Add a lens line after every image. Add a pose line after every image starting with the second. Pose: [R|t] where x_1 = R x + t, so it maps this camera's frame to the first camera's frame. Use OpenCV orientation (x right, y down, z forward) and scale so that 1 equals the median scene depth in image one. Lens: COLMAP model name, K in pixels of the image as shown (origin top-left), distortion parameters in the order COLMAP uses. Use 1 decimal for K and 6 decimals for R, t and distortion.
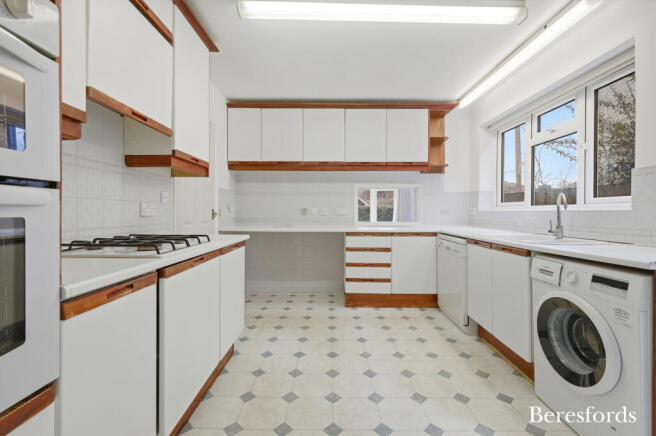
lens RADIAL K [[289.2, 0, 327.6], [0, 289.2, 211.1], [0, 0, 1]] dist [-0.000382, 0.000010]
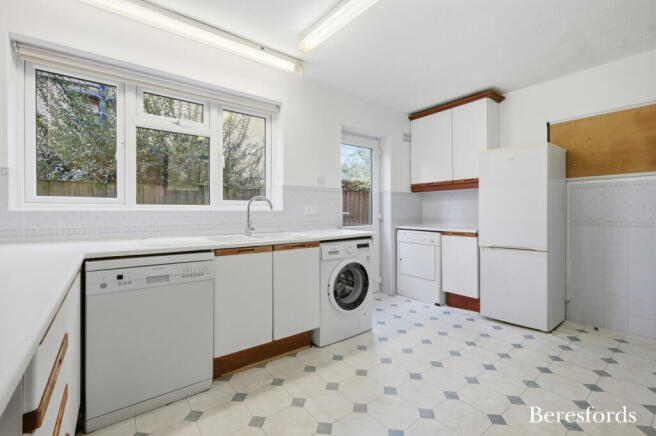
lens RADIAL K [[289.2, 0, 327.6], [0, 289.2, 211.1], [0, 0, 1]] dist [-0.000382, 0.000010]
pose [[-0.617110, -0.002912, 0.786871, -0.292451], [-0.000543, 0.999994, 0.003274, -0.004311], [-0.786876, 0.001594, -0.617109, 1.464555]]
